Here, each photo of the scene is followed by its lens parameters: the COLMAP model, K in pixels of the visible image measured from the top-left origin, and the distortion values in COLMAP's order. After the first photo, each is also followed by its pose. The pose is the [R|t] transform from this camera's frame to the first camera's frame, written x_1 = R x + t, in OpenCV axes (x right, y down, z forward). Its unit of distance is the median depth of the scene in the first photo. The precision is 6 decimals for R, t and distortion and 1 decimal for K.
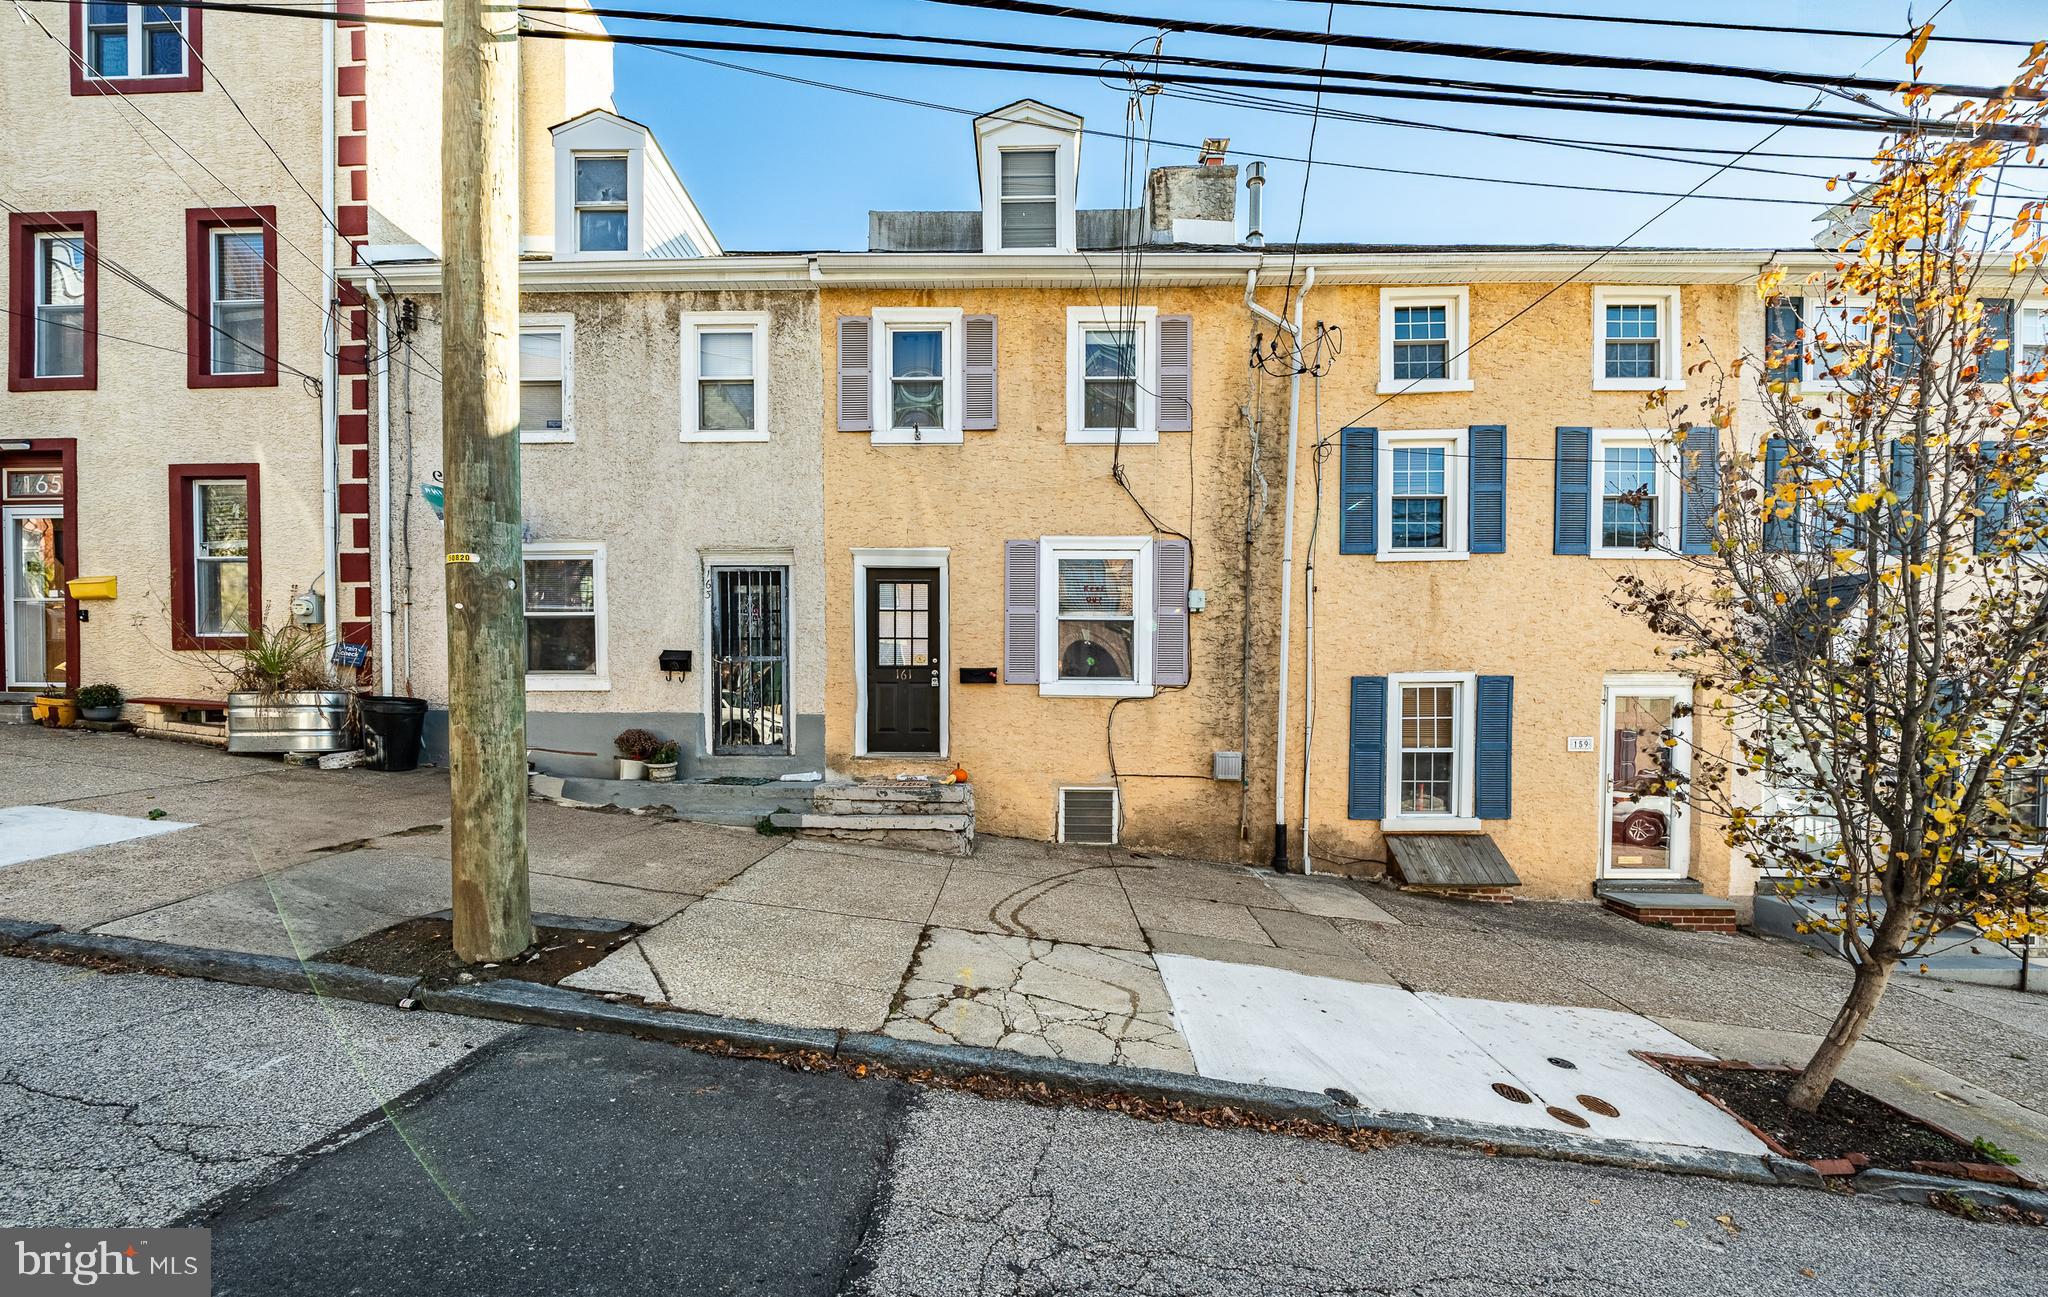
lens RADIAL K [[705.5, 0, 1027.8], [0, 705.5, 759.3], [0, 0, 1]] dist [-0.008425, 0.000307]
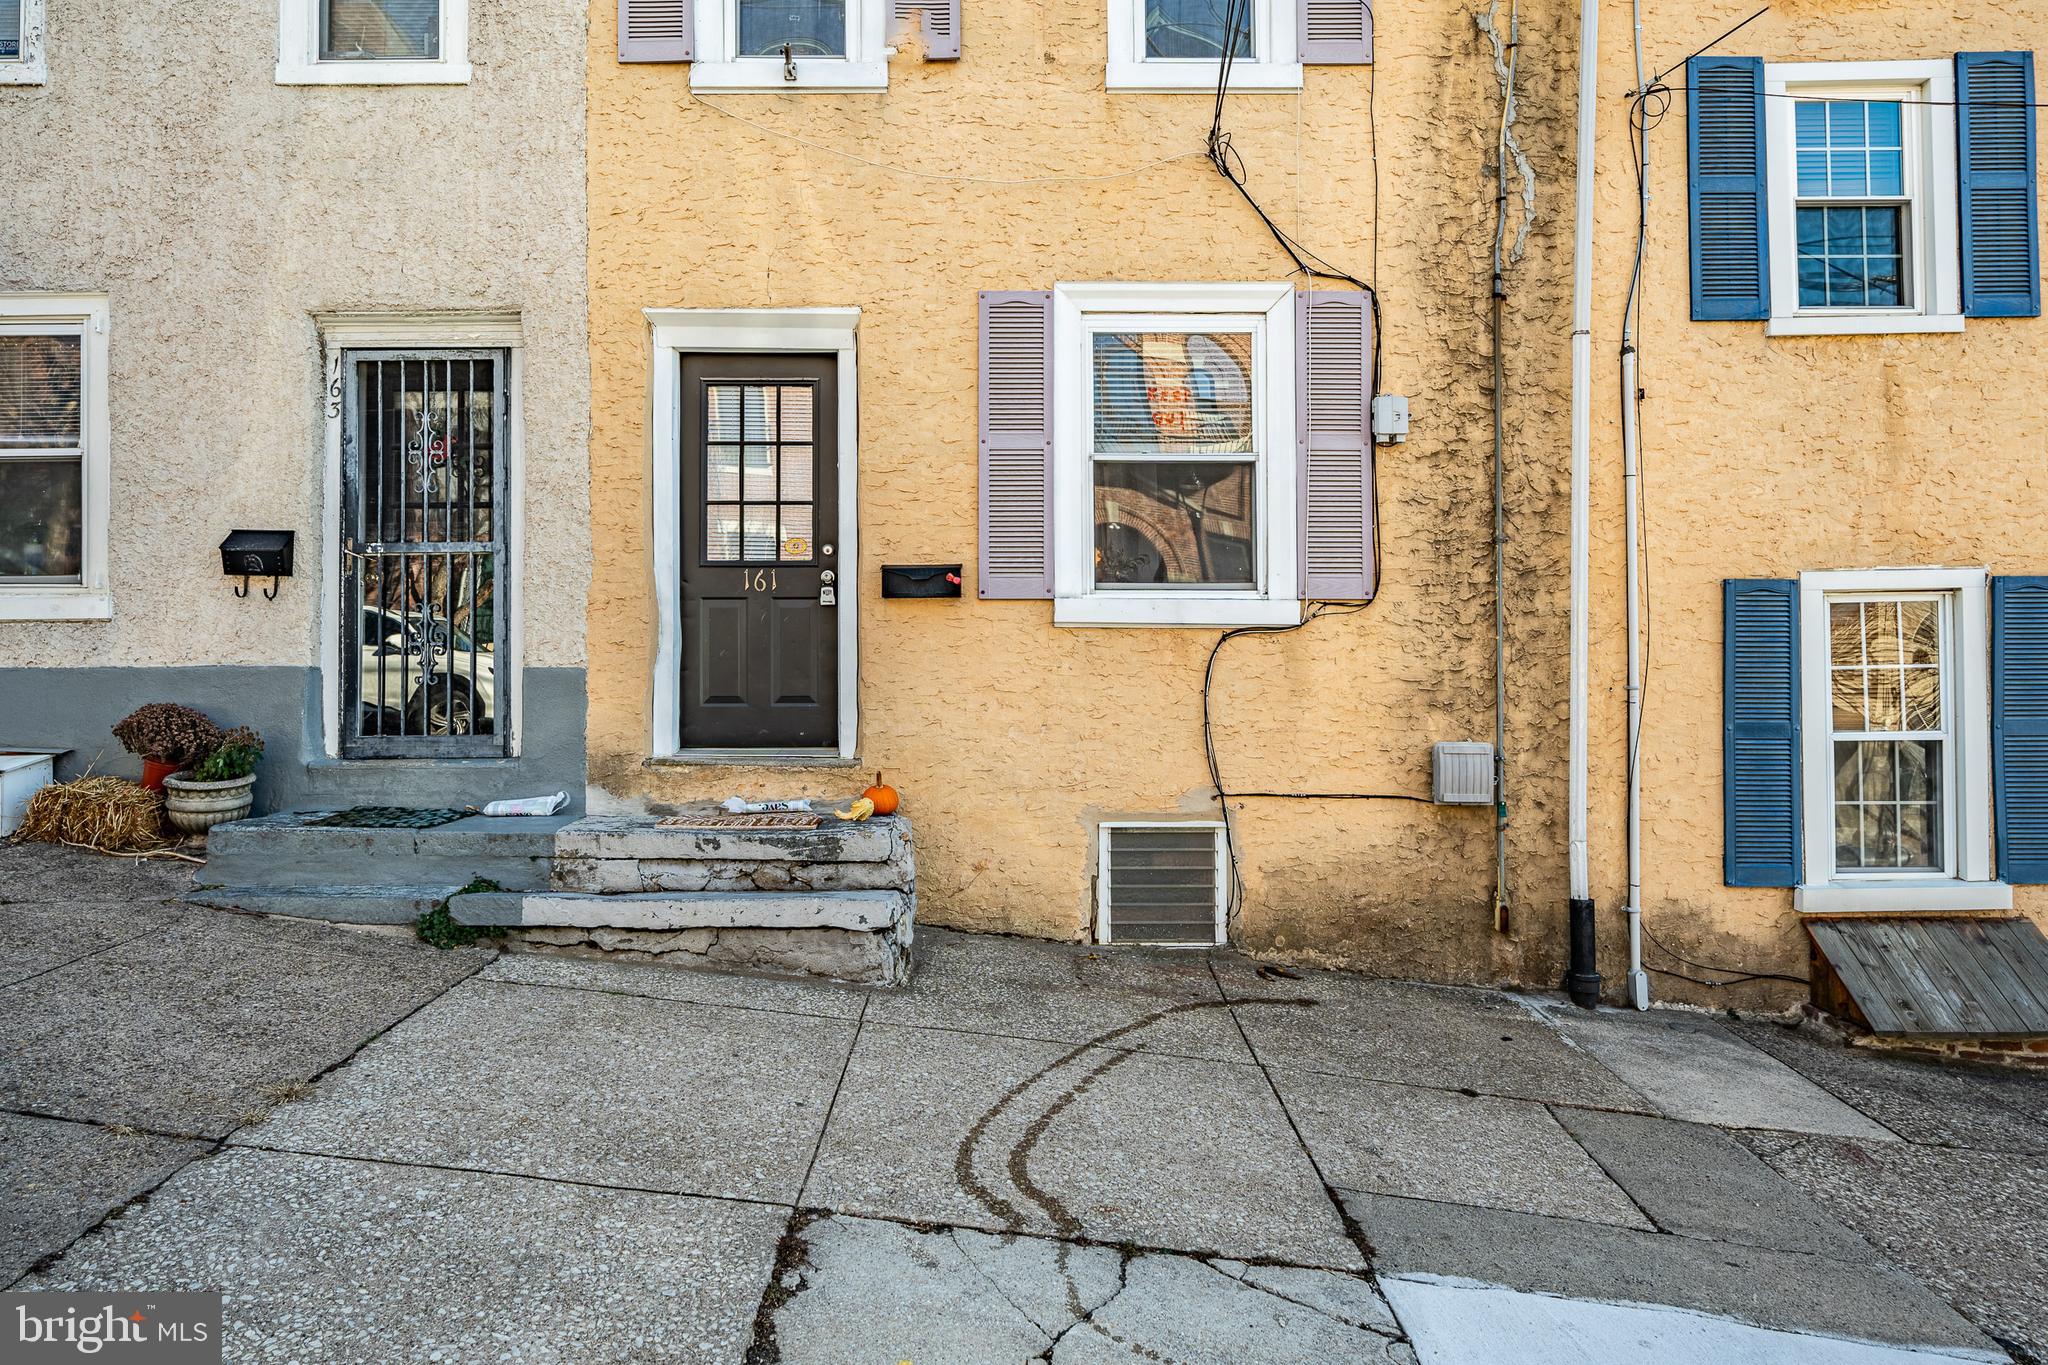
lens RADIAL K [[1264.7, 0, 1028.9], [0, 1264.7, 671.8], [0, 0, 1]] dist [-0.004072, 0.002016]
pose [[0.999771, -0.006799, 0.020296, -0.017779], [0.007889, 0.998505, -0.054084, -0.014871], [-0.019898, 0.054232, 0.998330, 0.180346]]
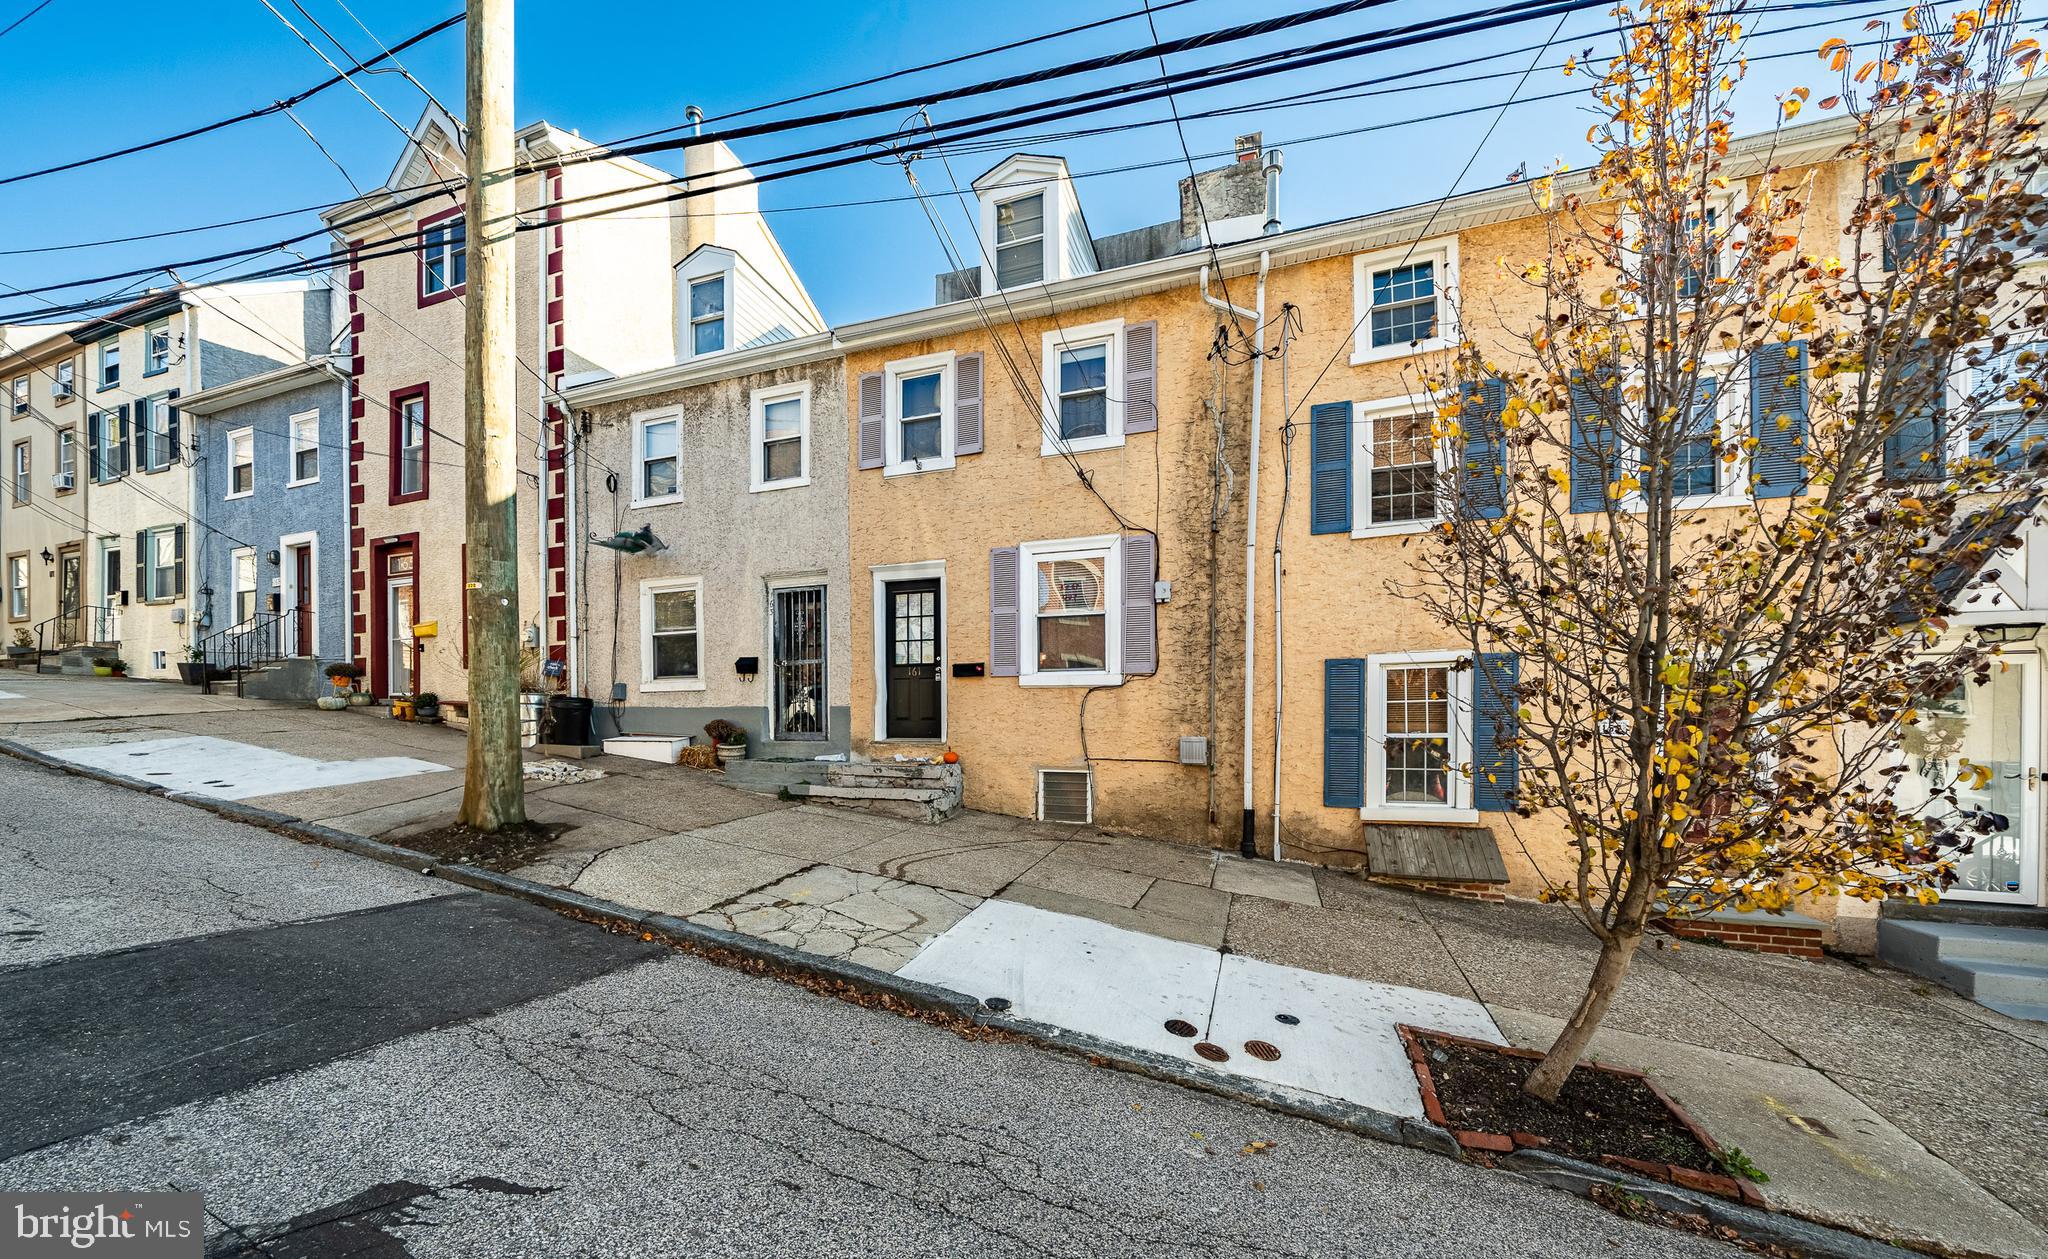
lens RADIAL K [[679.8, 0, 1020.9], [0, 679.8, 767.9], [0, 0, 1]] dist [-0.006897, -0.000132]
pose [[0.954212, 0.013227, -0.298838, 0.347710], [-0.015225, 0.999875, -0.004358, 0.043599], [0.298743, 0.008708, 0.954294, -0.019707]]
